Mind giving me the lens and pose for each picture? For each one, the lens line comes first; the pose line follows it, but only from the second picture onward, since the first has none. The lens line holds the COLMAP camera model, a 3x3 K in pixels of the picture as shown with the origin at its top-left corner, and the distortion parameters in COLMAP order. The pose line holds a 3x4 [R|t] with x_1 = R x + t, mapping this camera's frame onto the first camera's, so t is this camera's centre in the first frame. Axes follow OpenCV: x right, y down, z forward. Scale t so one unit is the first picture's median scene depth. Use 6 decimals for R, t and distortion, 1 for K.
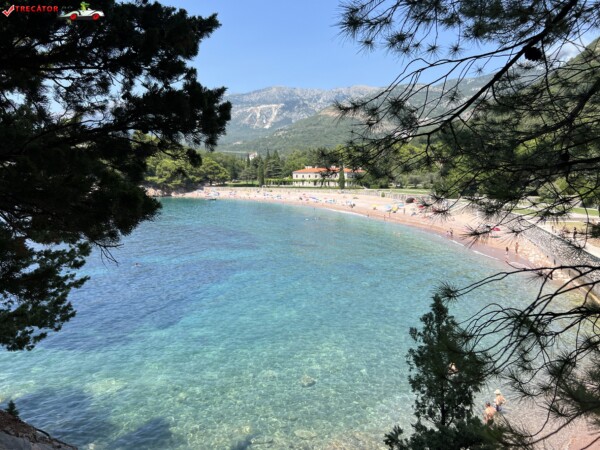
lens RADIAL K [[454.5, 0, 301.0], [0, 454.5, 236.1], [0, 0, 1]] dist [0.089144, -0.148103]
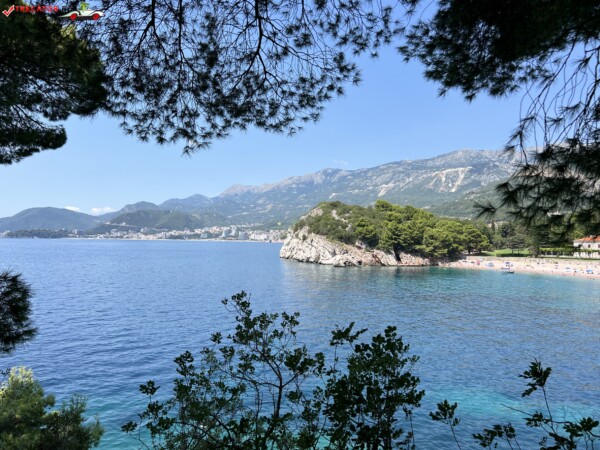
lens RADIAL K [[454.5, 0, 300.1], [0, 454.5, 228.4], [0, 0, 1]] dist [0.089144, -0.148103]
pose [[0.928343, -0.001889, -0.371720, -0.177510], [-0.055869, 0.987919, -0.144549, -0.008890], [0.367502, 0.154959, 0.917022, 0.005875]]
